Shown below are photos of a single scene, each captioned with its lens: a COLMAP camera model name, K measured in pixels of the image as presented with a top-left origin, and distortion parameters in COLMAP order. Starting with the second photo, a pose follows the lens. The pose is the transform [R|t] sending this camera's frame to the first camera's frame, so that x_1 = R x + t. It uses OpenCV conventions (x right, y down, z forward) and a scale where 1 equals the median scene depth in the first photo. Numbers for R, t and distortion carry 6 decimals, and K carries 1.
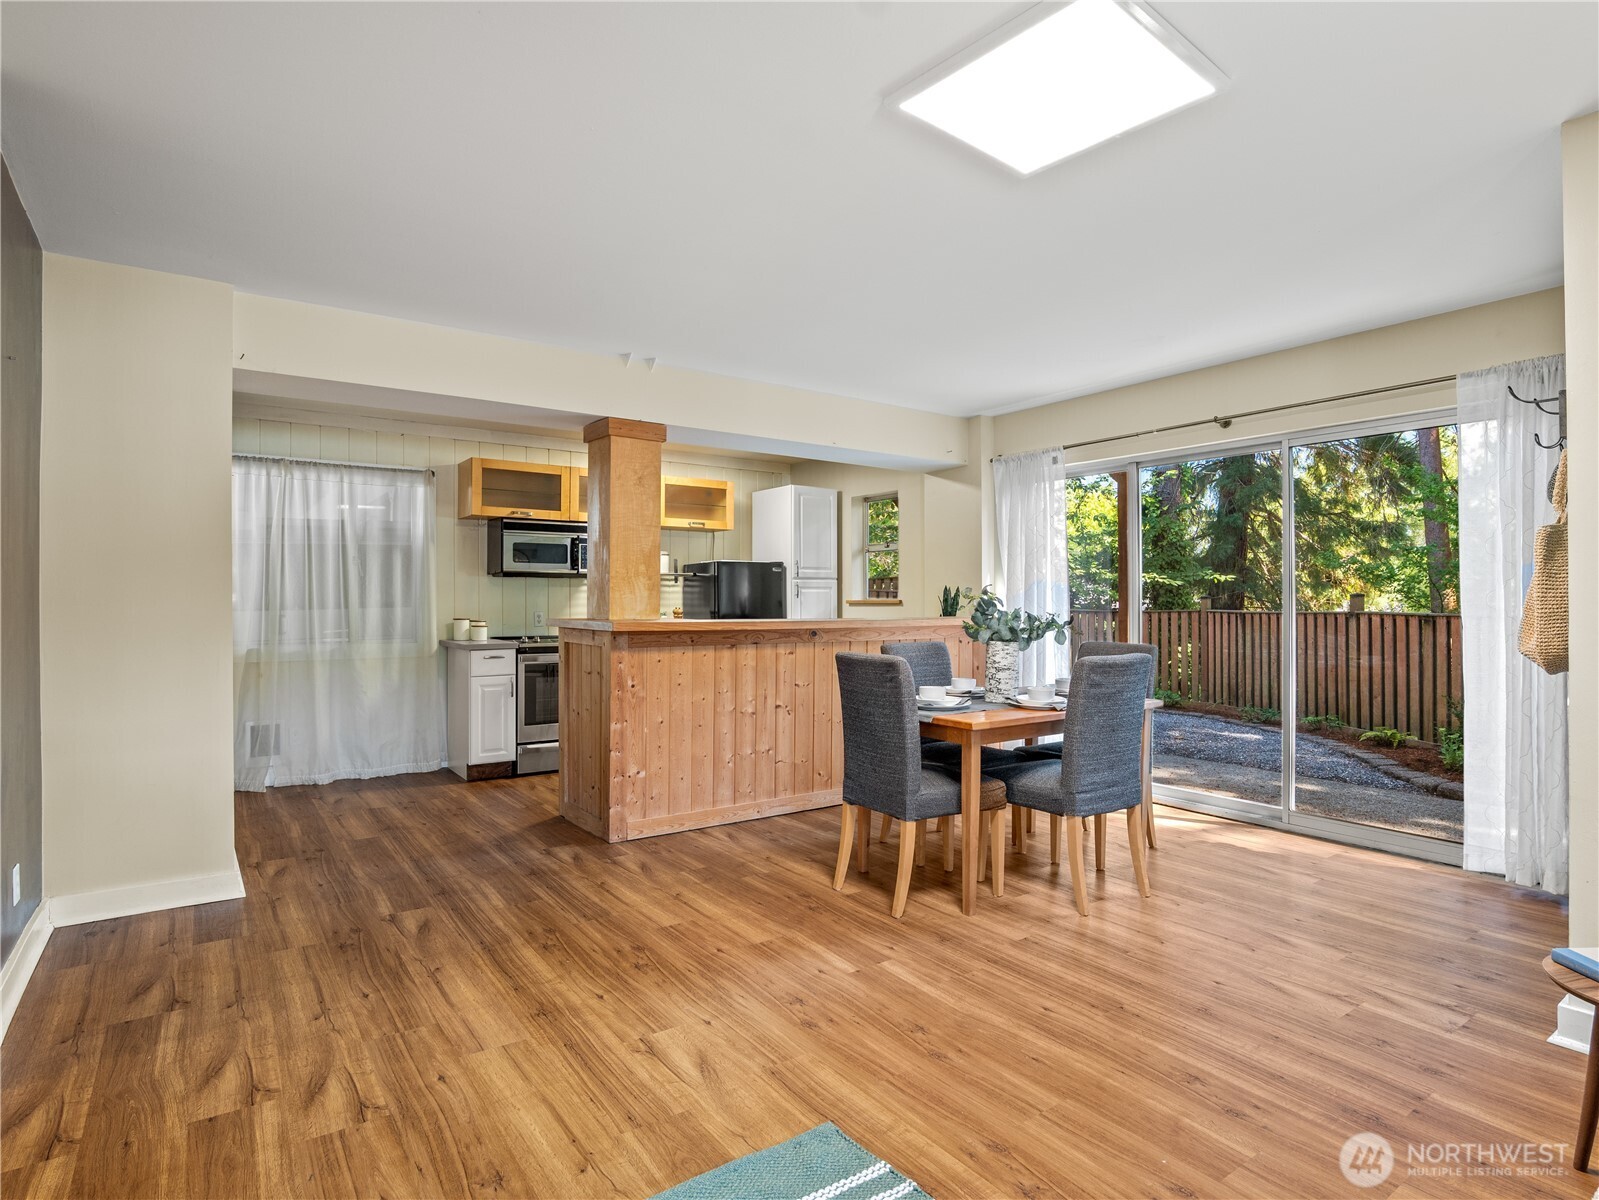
lens RADIAL K [[861.5, 0, 799.5], [0, 861.5, 600.0], [0, 0, 1]] dist [-0.026019, 0.014654]
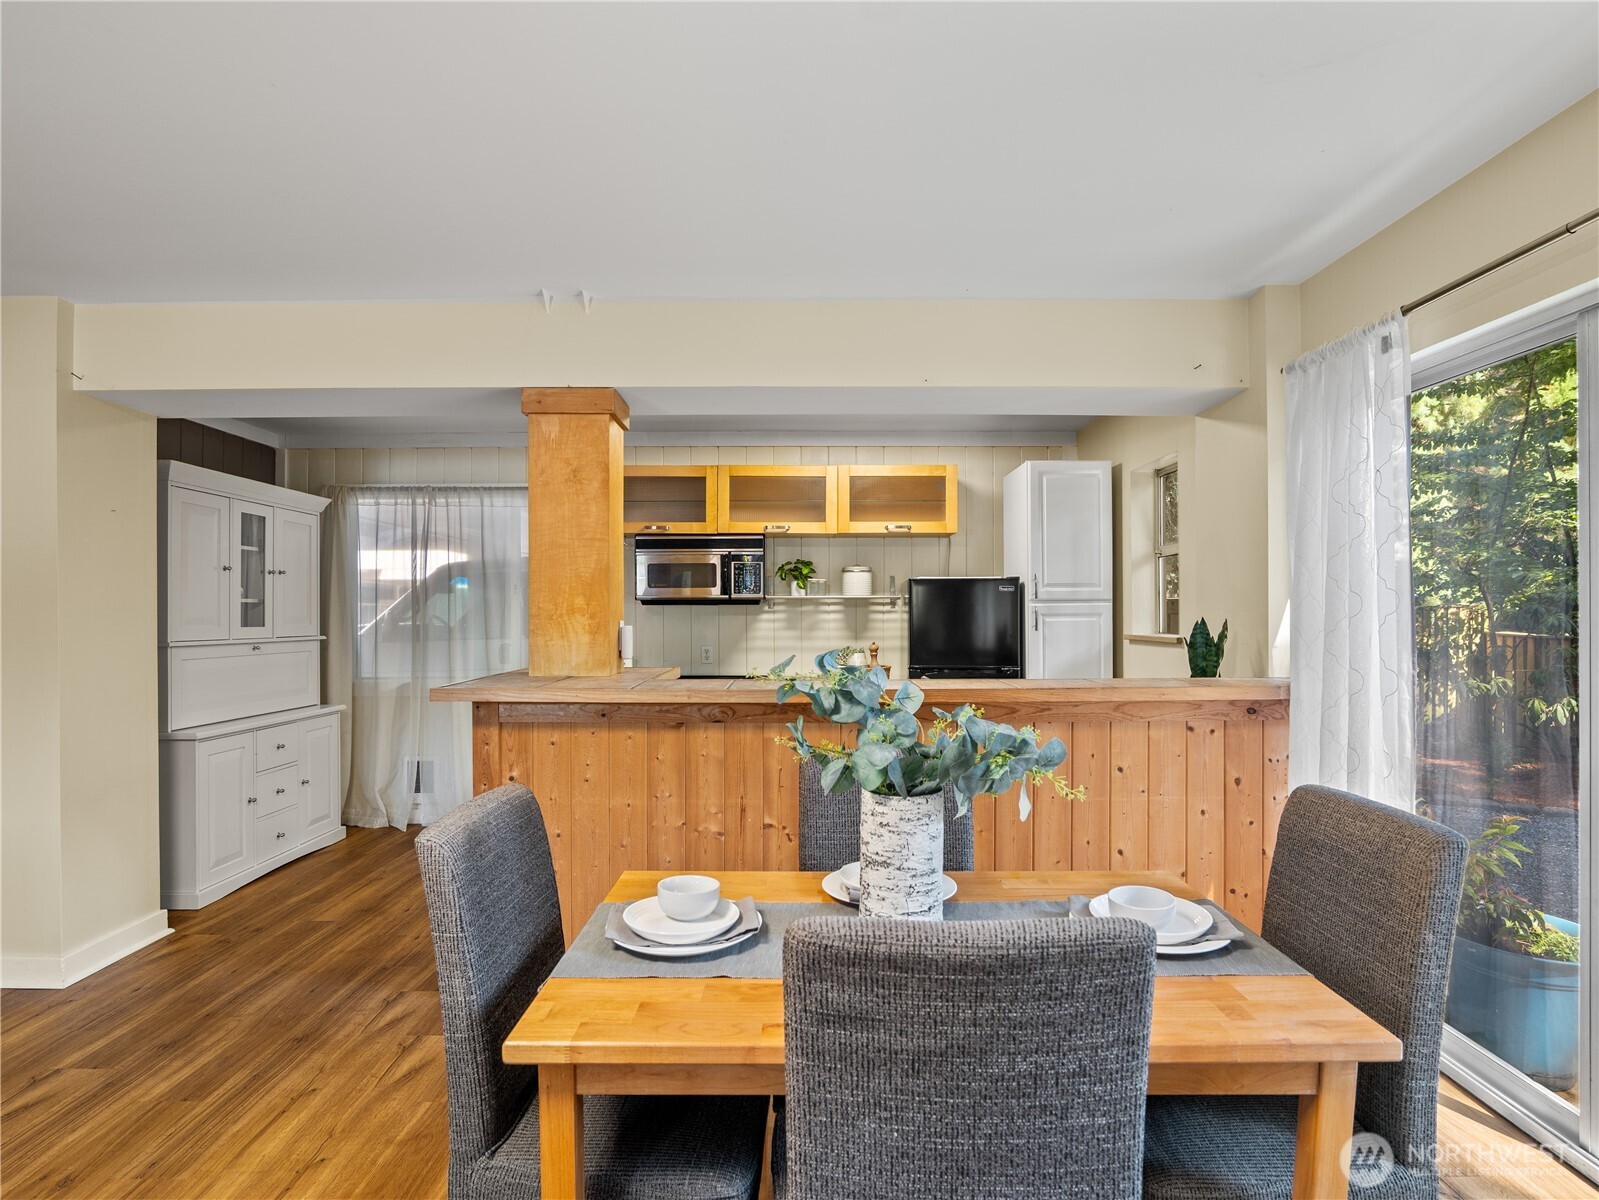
lens RADIAL K [[873.5, 0, 800.1], [0, 873.5, 611.5], [0, 0, 1]] dist [-0.028773, 0.015224]
pose [[0.814413, -0.001822, -0.580283, 0.362883], [0.004389, 0.999986, 0.003020, -0.030504], [0.580269, -0.005007, 0.814409, 0.534916]]
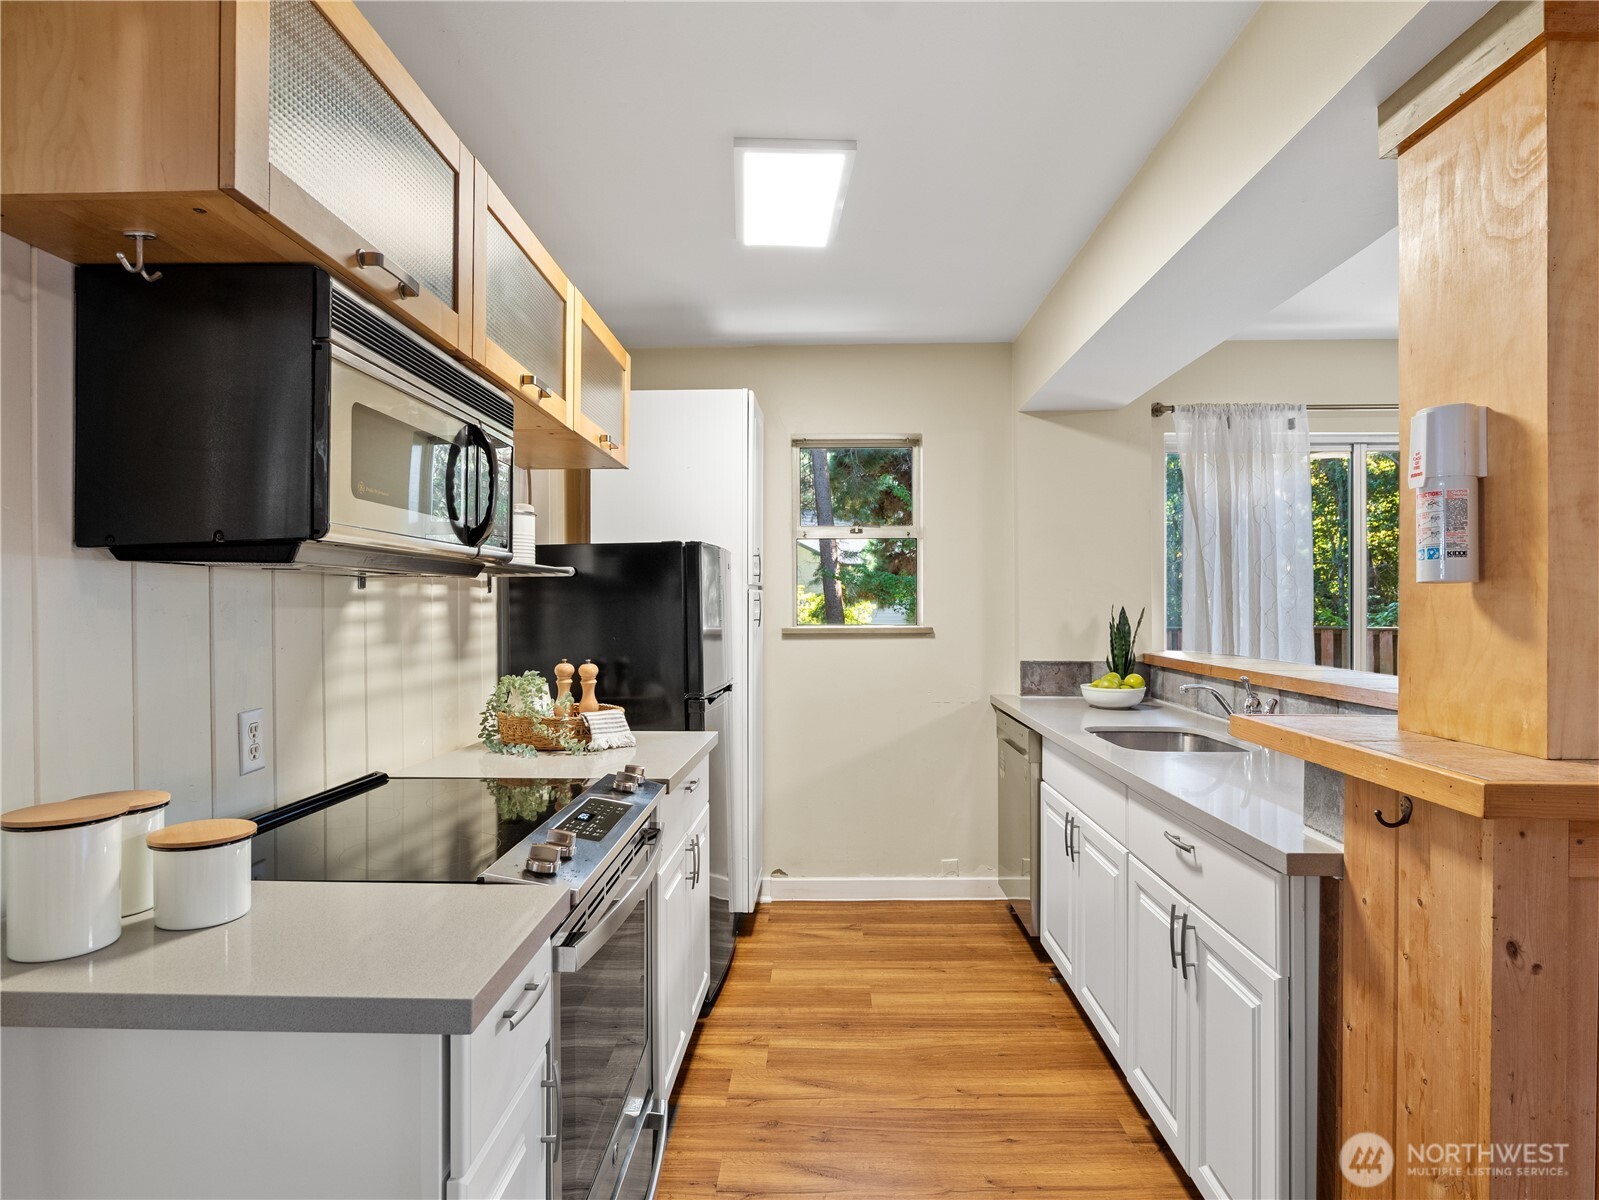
lens RADIAL K [[891.0, 0, 804.2], [0, 891.0, 609.7], [0, 0, 1]] dist [-0.007720, -0.001066]
pose [[0.595759, -0.006370, 0.803138, -0.589421], [0.001255, 0.999975, 0.007000, -0.023398], [-0.803162, -0.003162, 0.595752, 1.042620]]
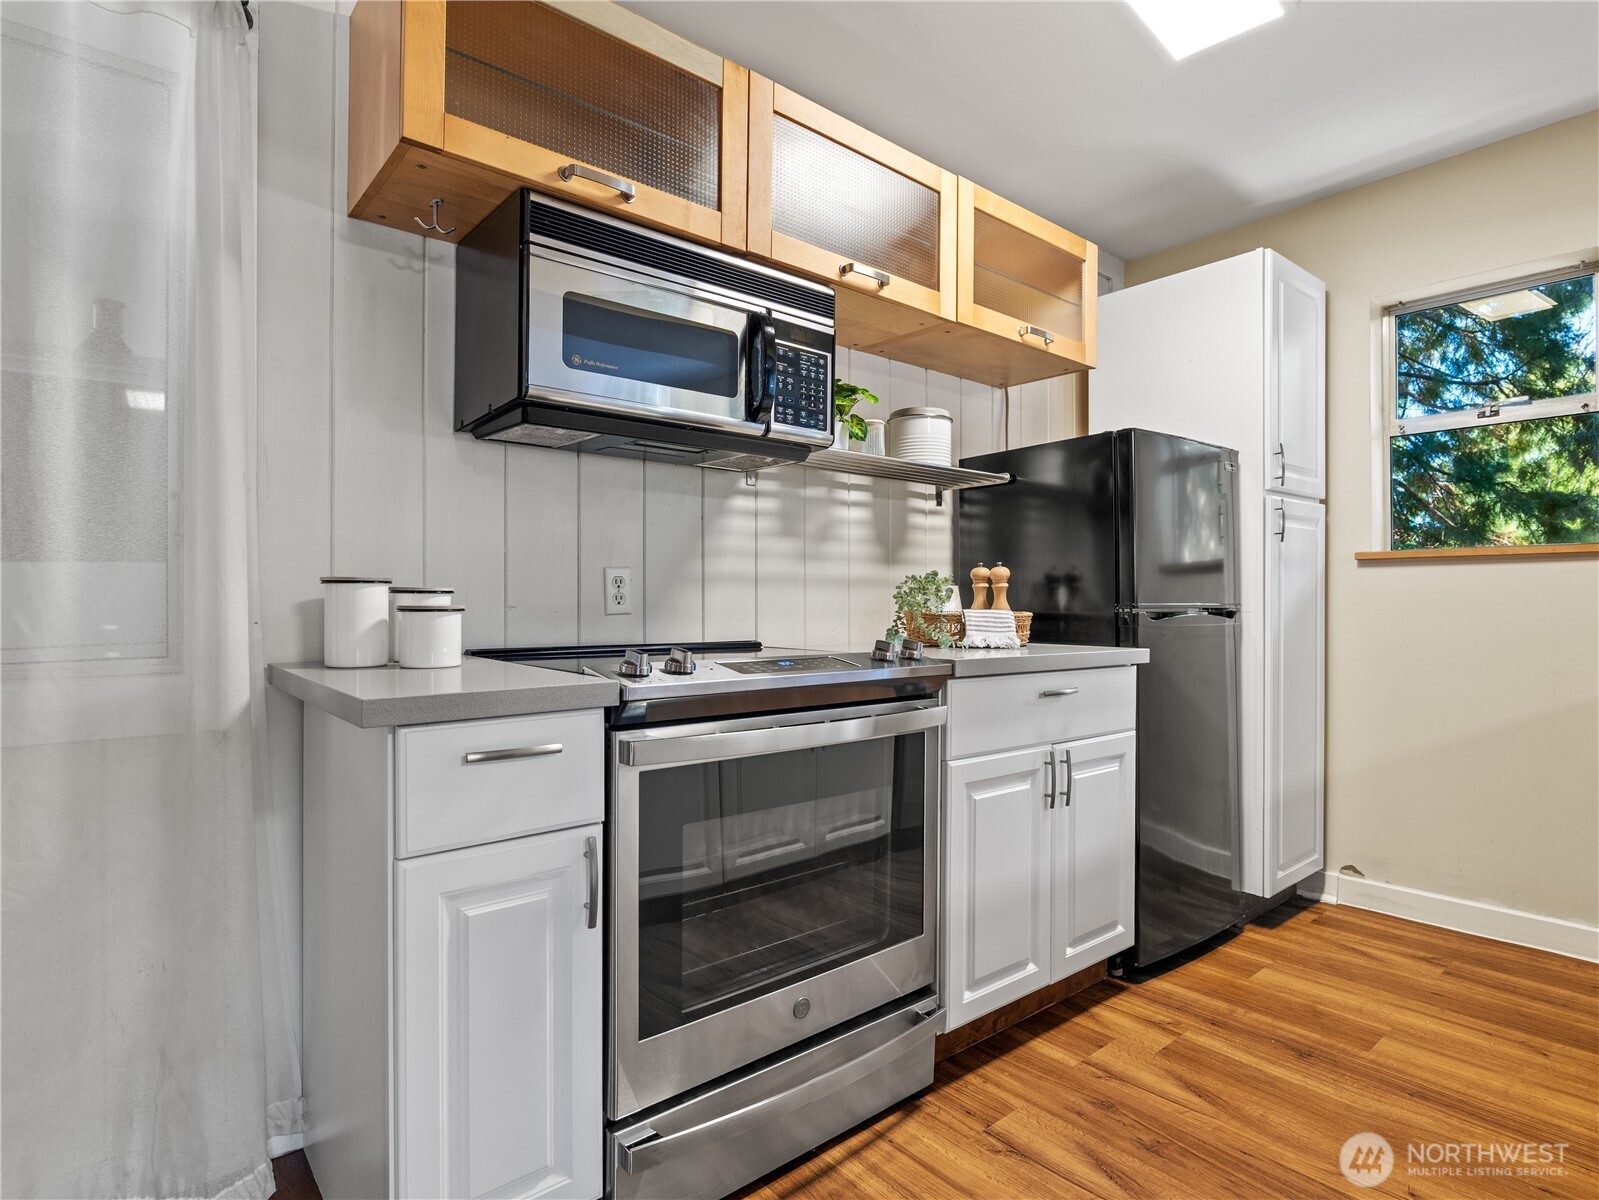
lens RADIAL K [[861.5, 0, 799.5], [0, 861.5, 600.0], [0, 0, 1]] dist [-0.026019, 0.014654]
pose [[0.996213, 0.001583, 0.086937, -0.379400], [-0.001593, 0.999999, 0.000048, 0.036451], [-0.086937, -0.000187, 0.996214, 0.977031]]
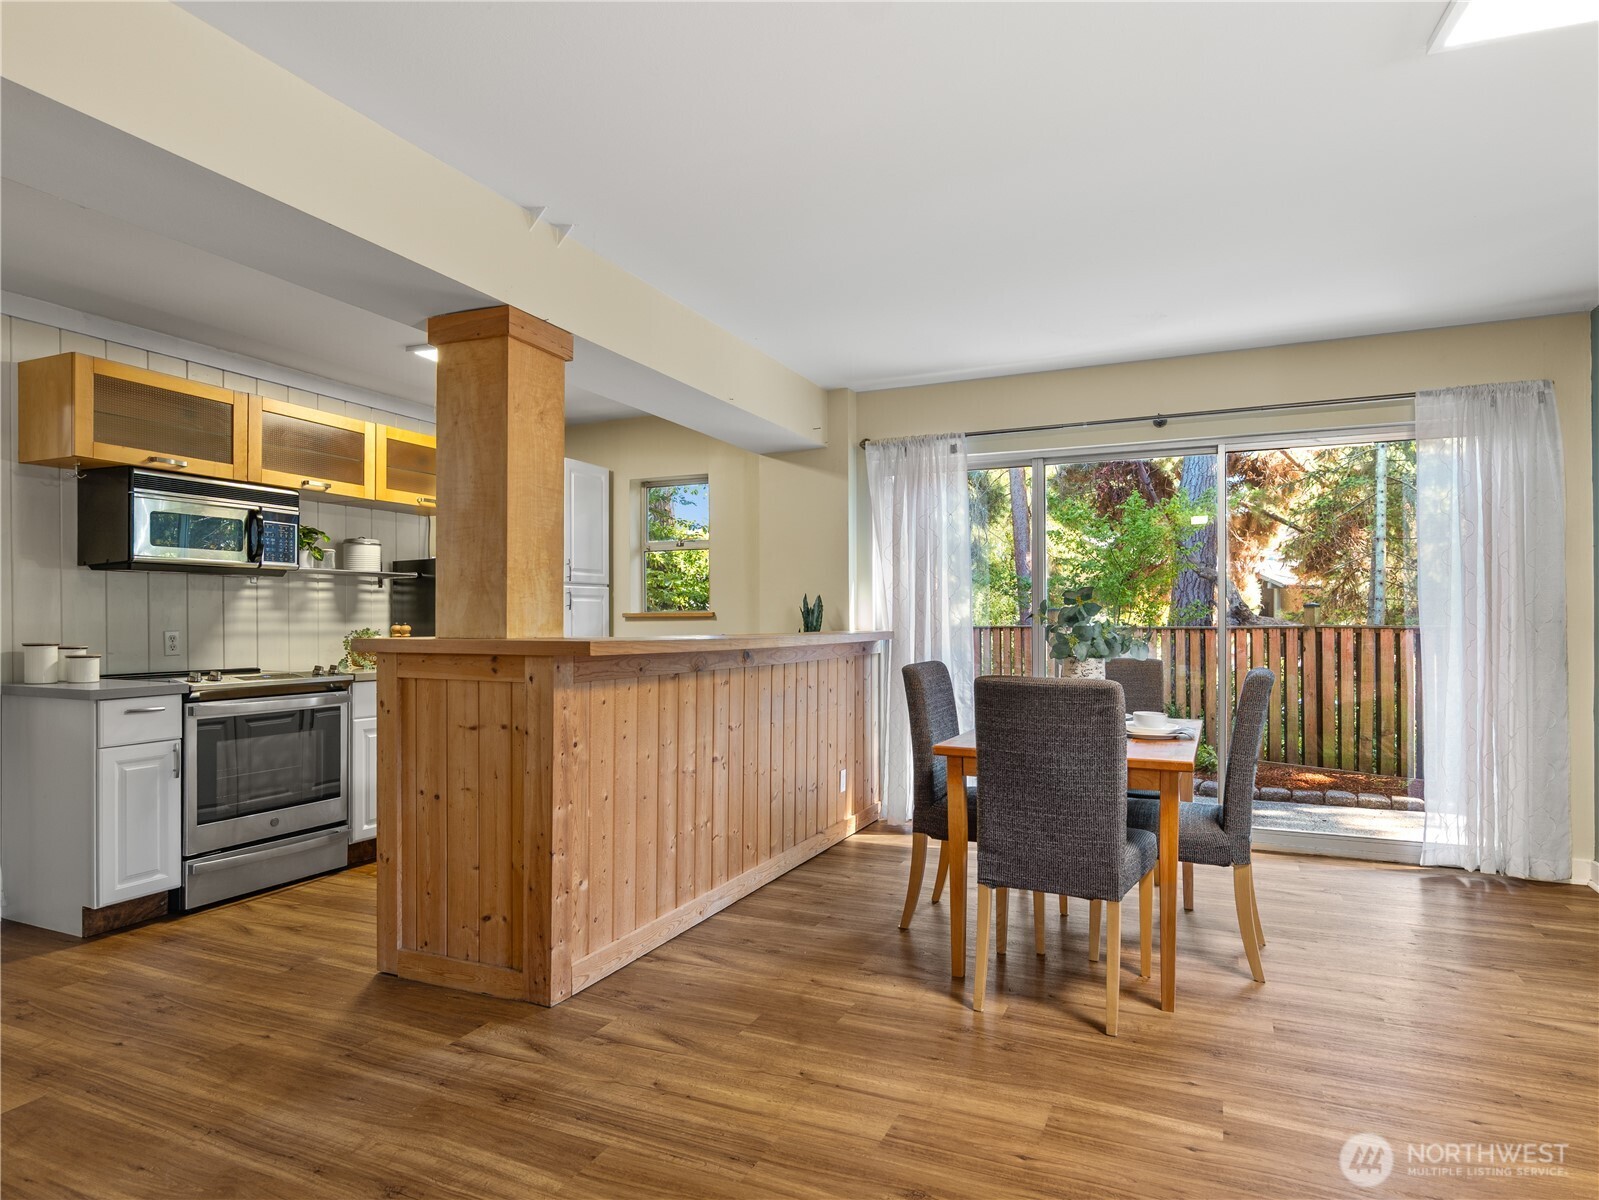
lens RADIAL K [[935.8, 0, 793.8], [0, 935.8, 622.4], [0, 0, 1]] dist [-0.002725, 0.002183]
pose [[0.863093, -0.003987, 0.505029, -0.370612], [0.002486, 0.999990, 0.003647, 0.009236], [-0.505039, -0.001892, 0.863094, 0.315961]]
